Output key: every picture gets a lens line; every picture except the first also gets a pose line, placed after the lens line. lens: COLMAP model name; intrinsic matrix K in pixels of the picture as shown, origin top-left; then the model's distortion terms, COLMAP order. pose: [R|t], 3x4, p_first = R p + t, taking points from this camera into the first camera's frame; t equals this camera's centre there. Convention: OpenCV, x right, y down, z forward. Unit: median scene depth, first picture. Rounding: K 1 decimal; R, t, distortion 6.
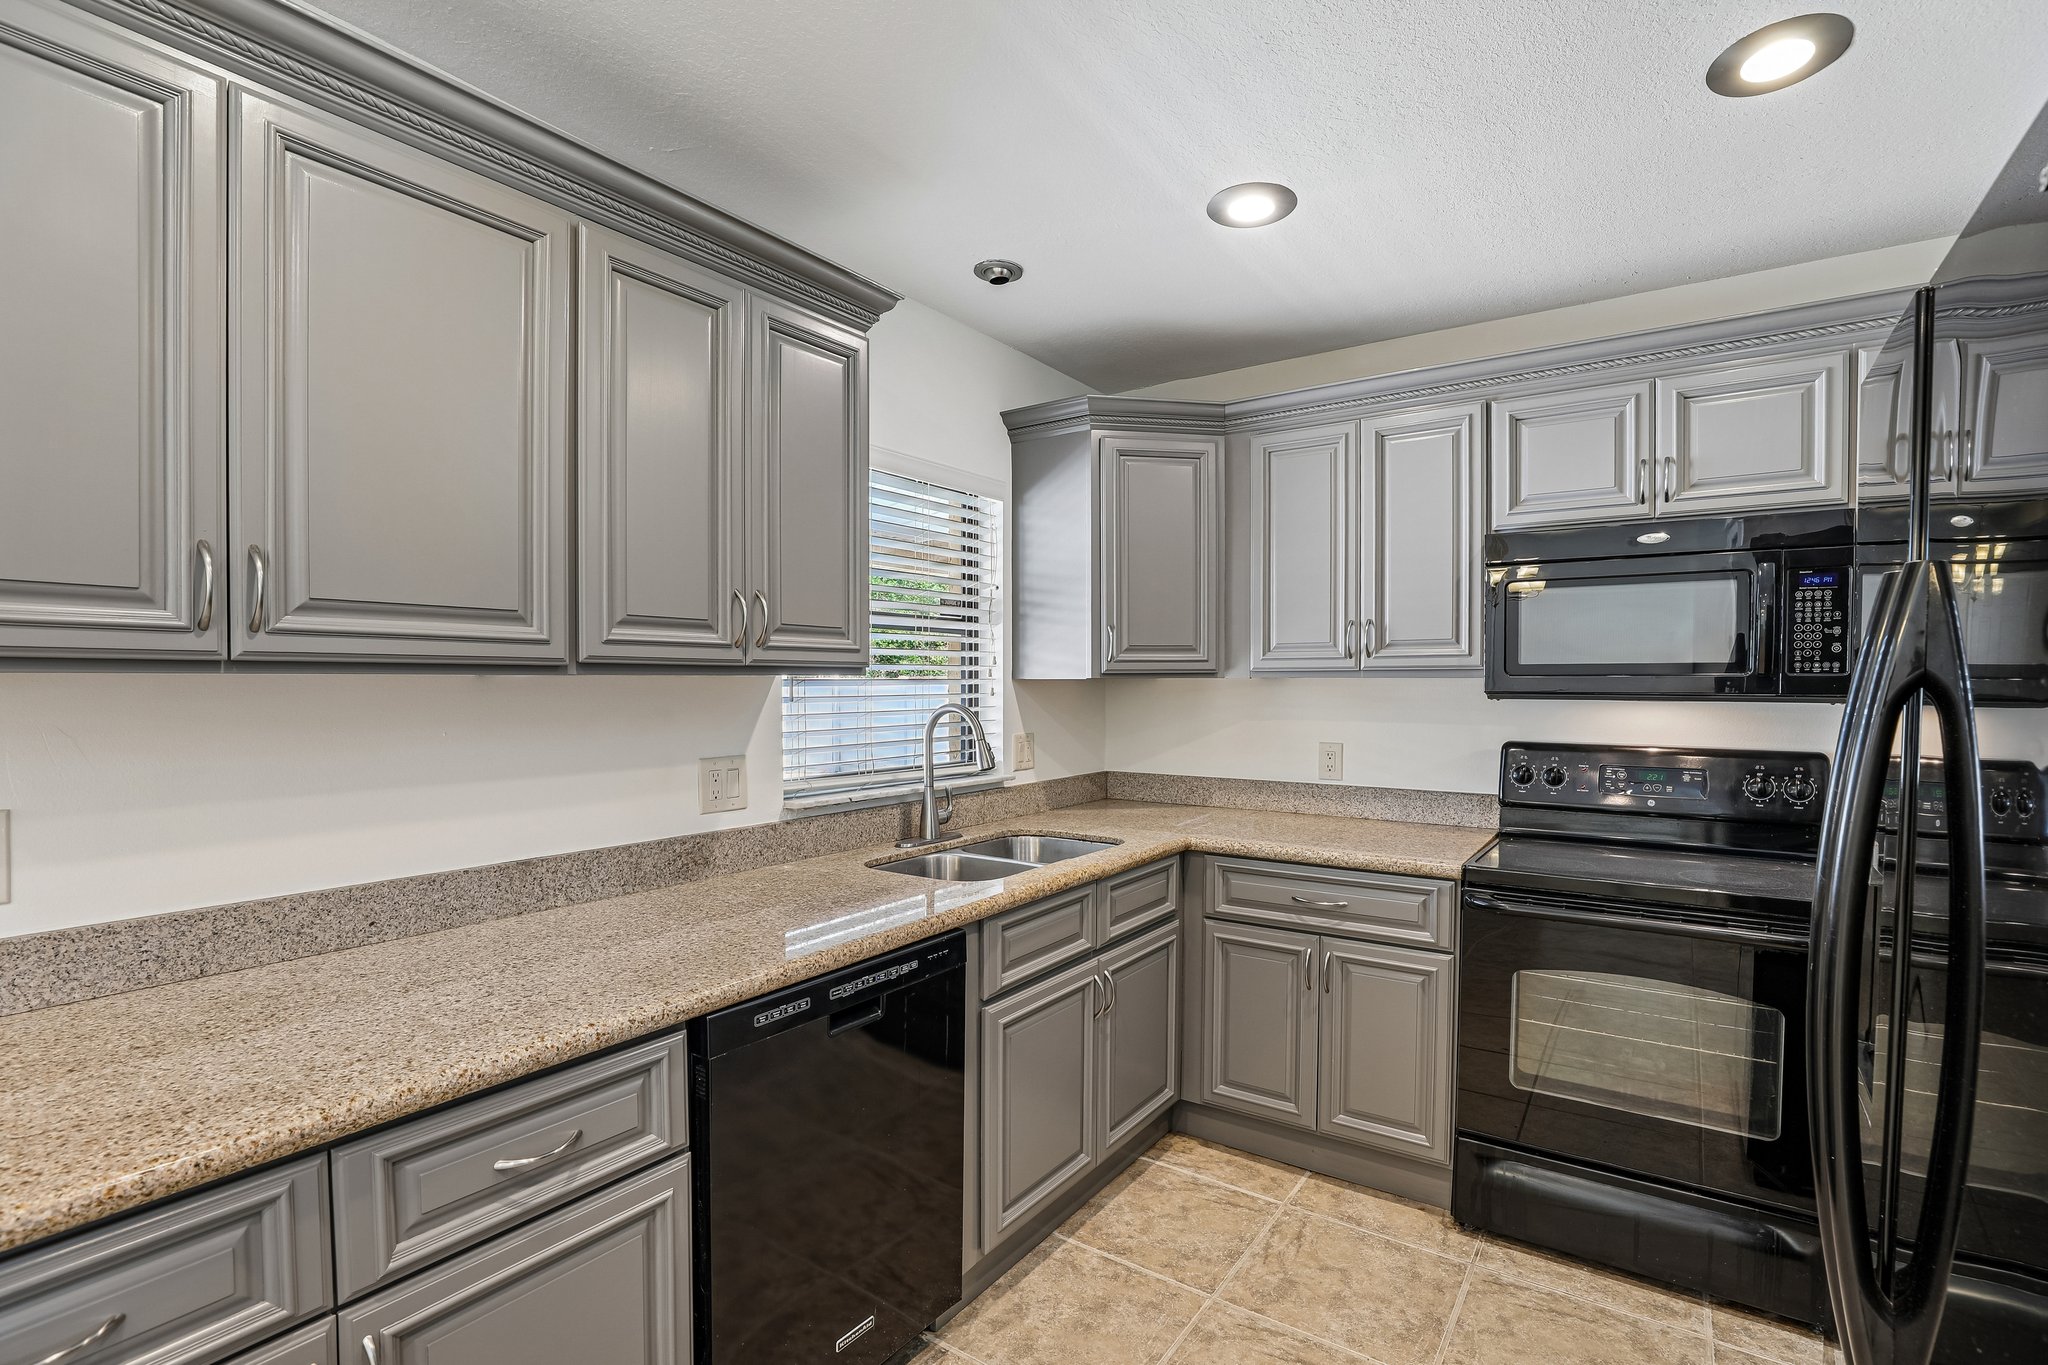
lens RADIAL K [[938.6, 0, 1025.7], [0, 938.6, 704.4], [0, 0, 1]] dist [-0.054706, 0.017595]
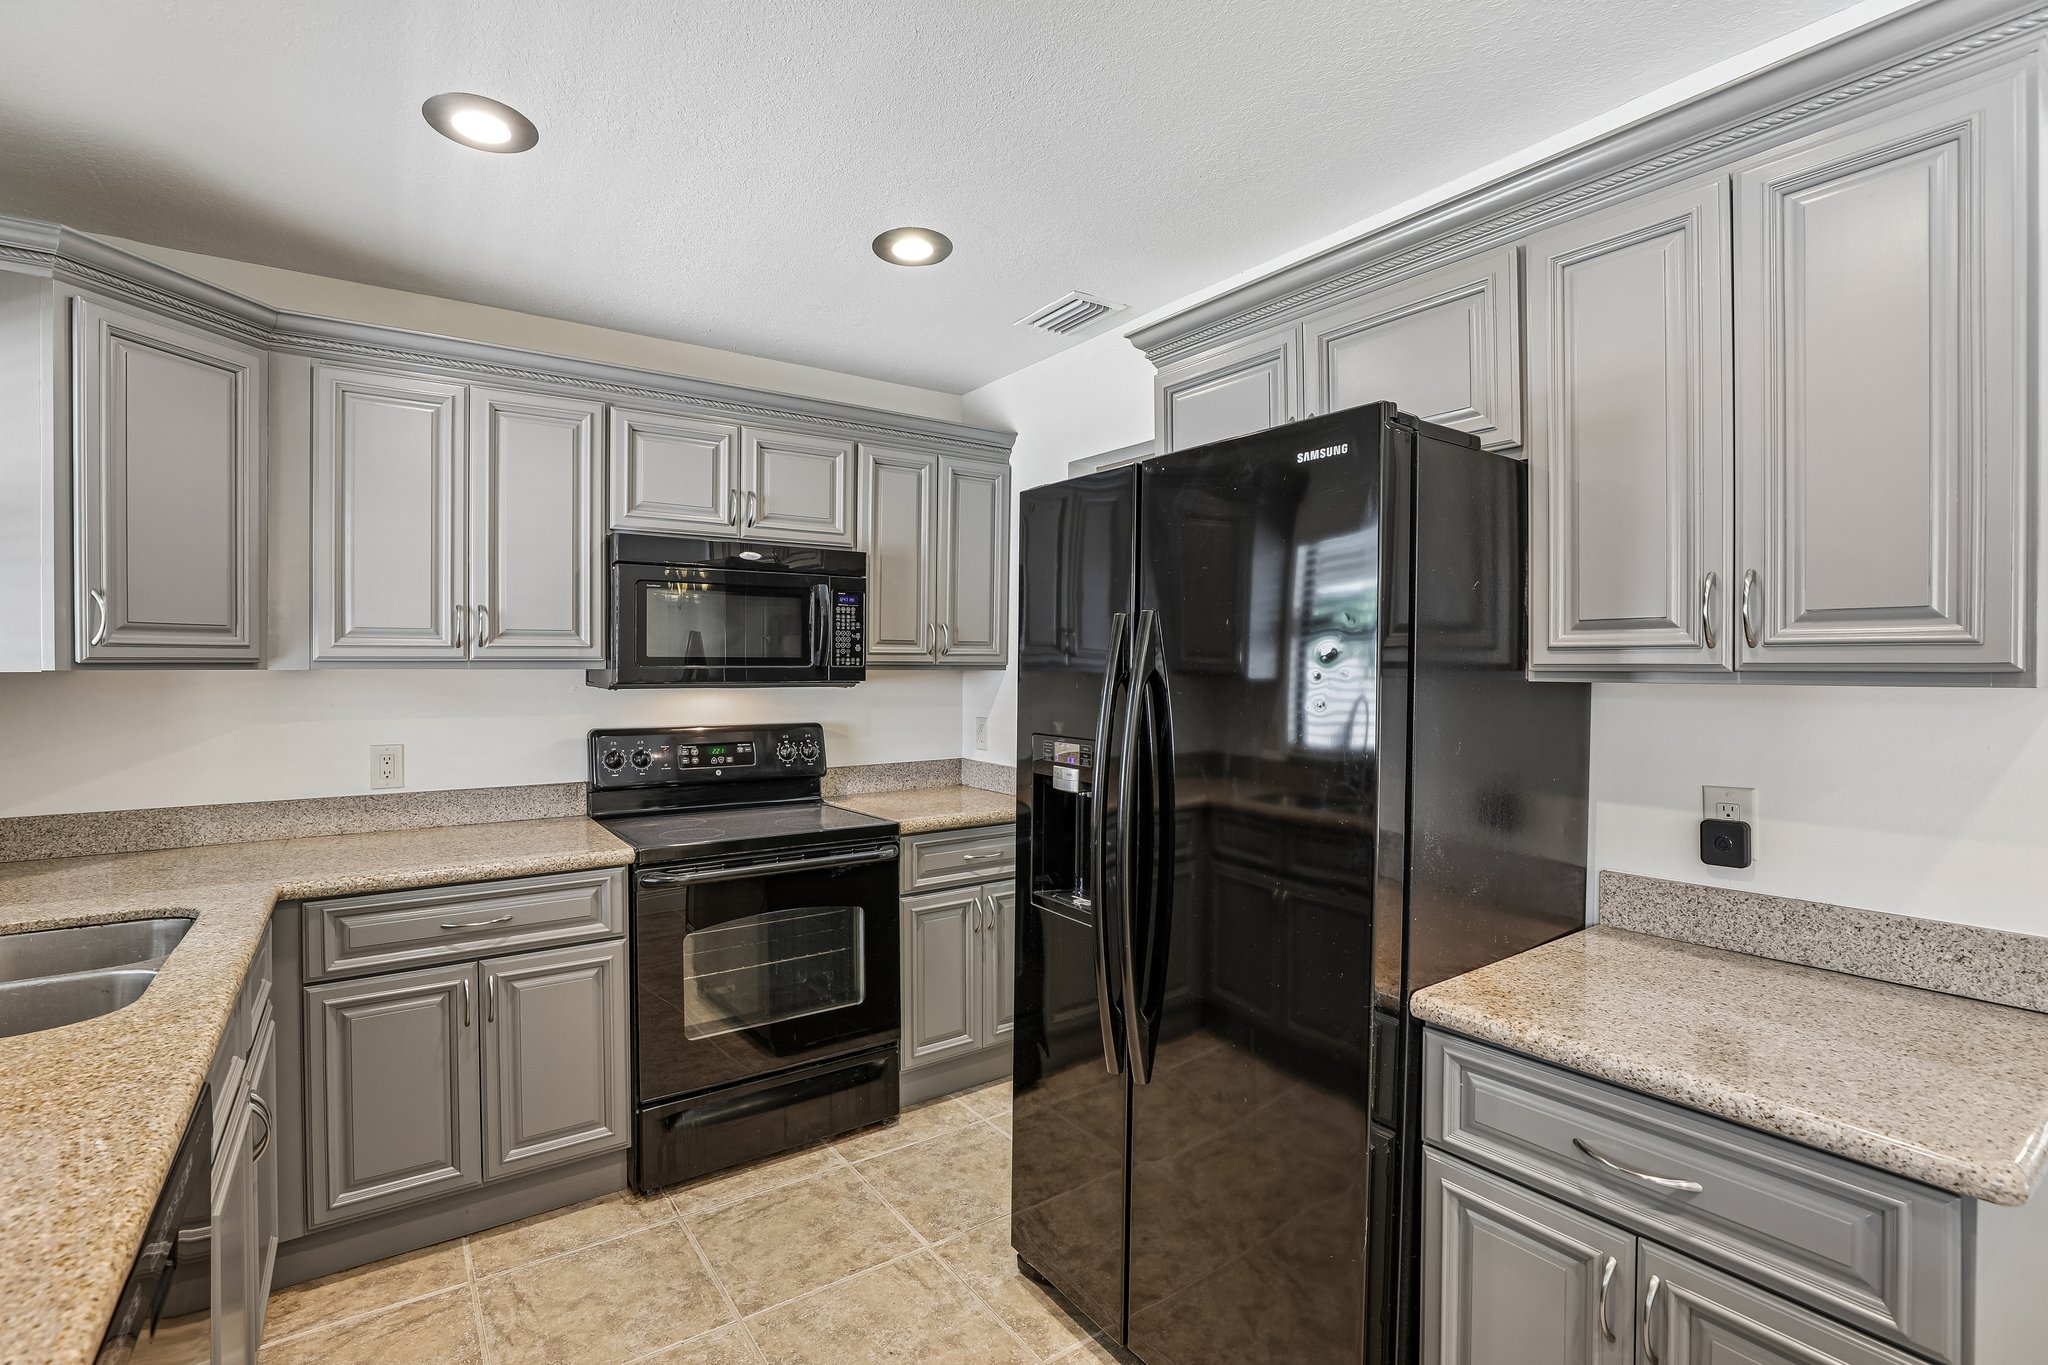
lens RADIAL K [[930.0, 0, 1022.3], [0, 930.0, 673.3], [0, 0, 1]] dist [-0.048079, 0.013776]
pose [[0.336592, -0.004771, 0.941639, -0.344986], [0.024587, 0.999691, -0.003723, -0.009248], [-0.941330, 0.024405, 0.336605, 0.226885]]
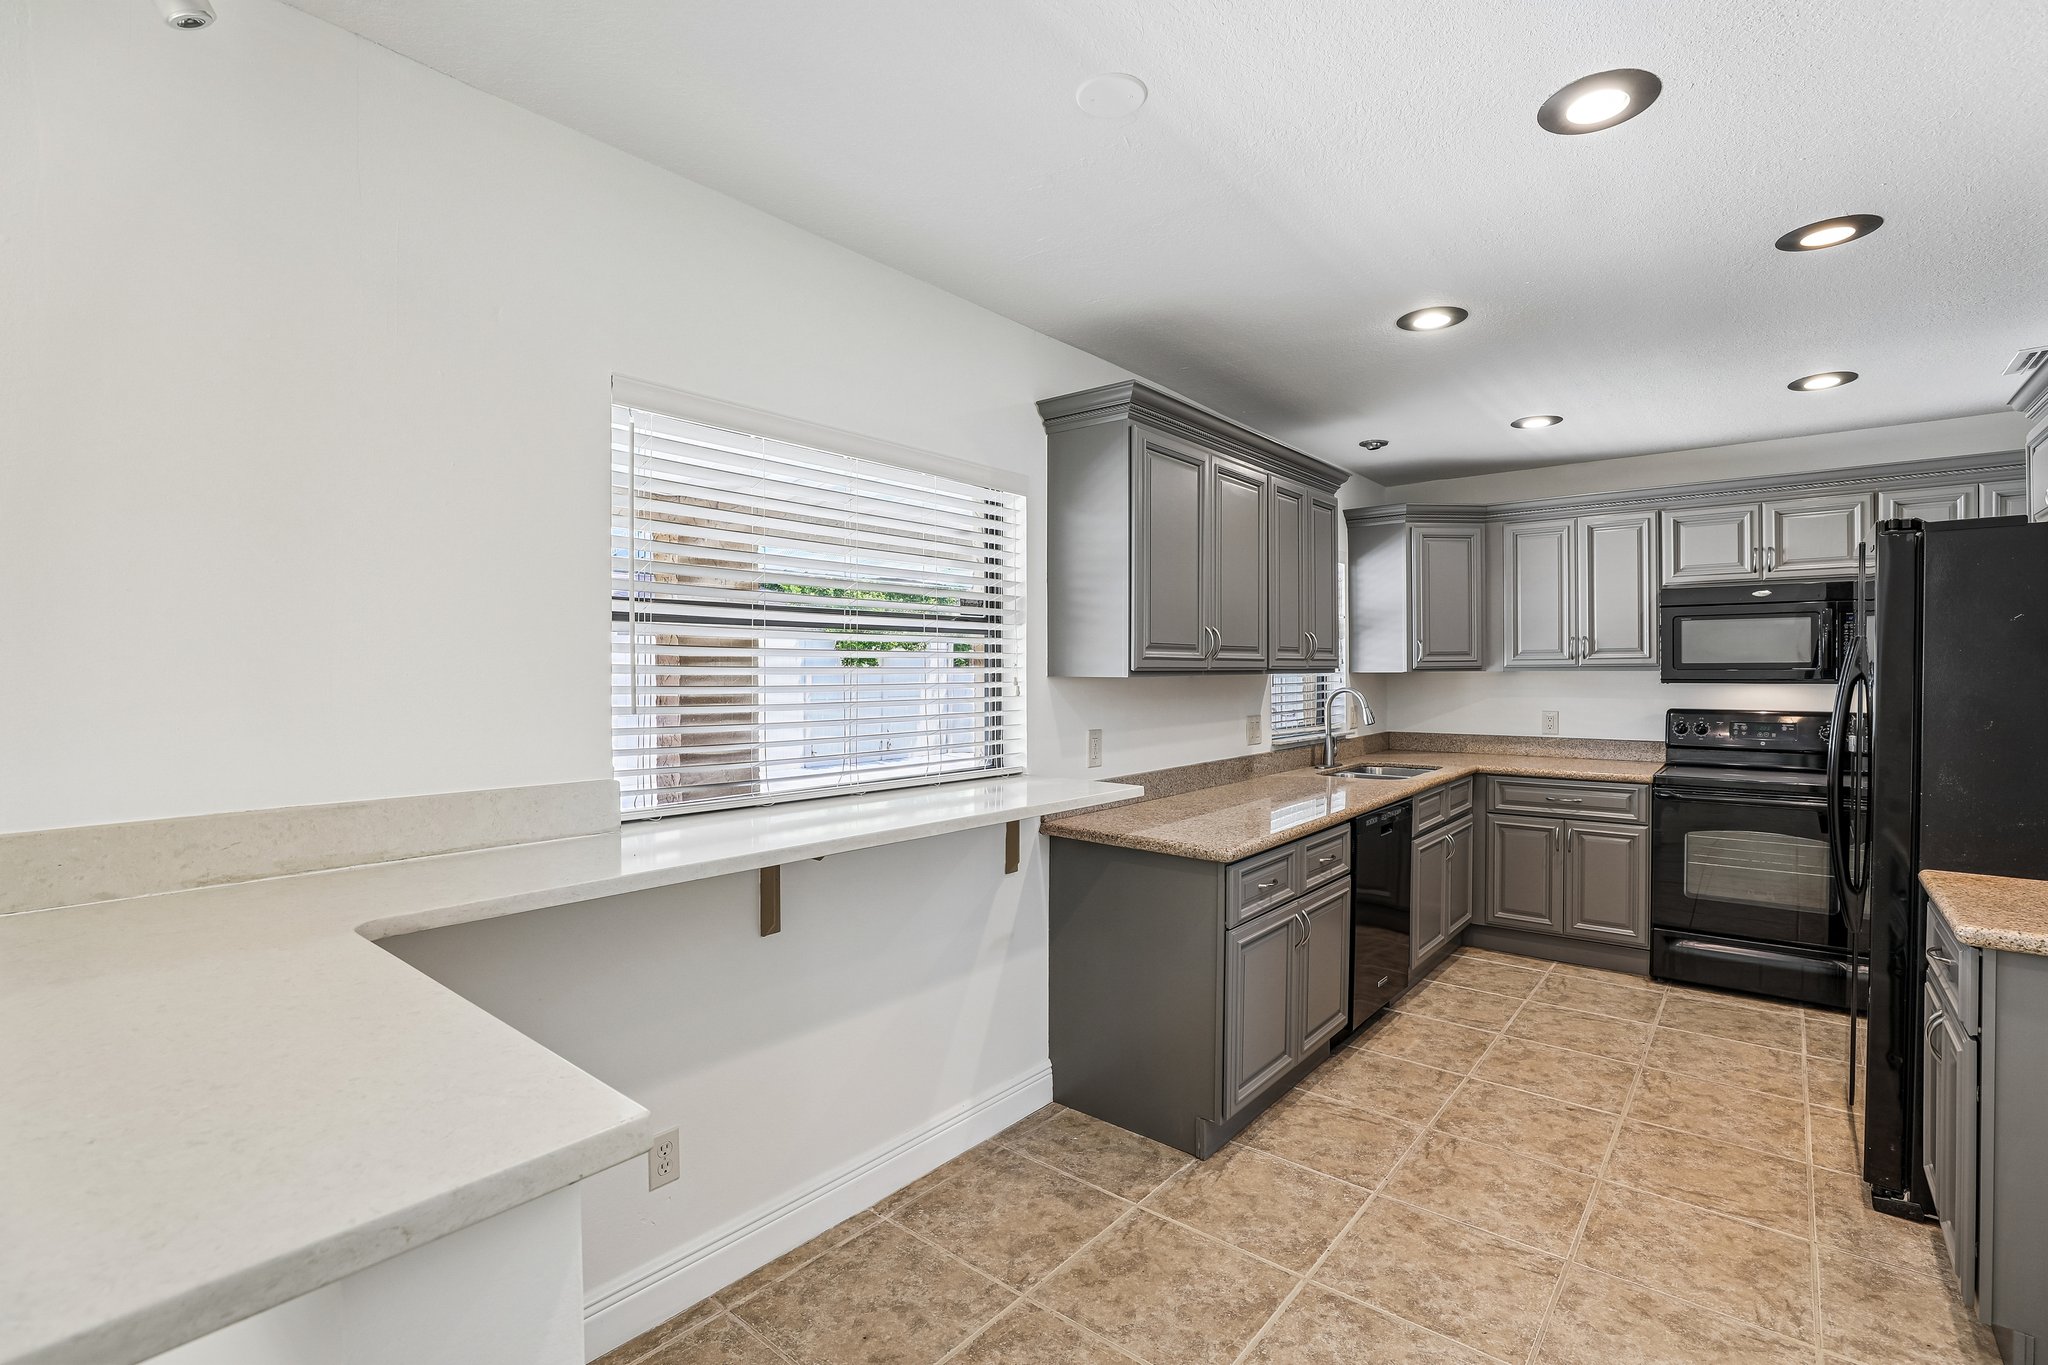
lens RADIAL K [[930.0, 0, 1022.3], [0, 930.0, 673.3], [0, 0, 1]] dist [-0.048079, 0.013776]
pose [[0.996436, -0.005109, -0.084196, -0.582319], [0.003501, 0.999809, -0.019241, 0.004530], [0.084278, 0.018878, 0.996263, -0.846318]]
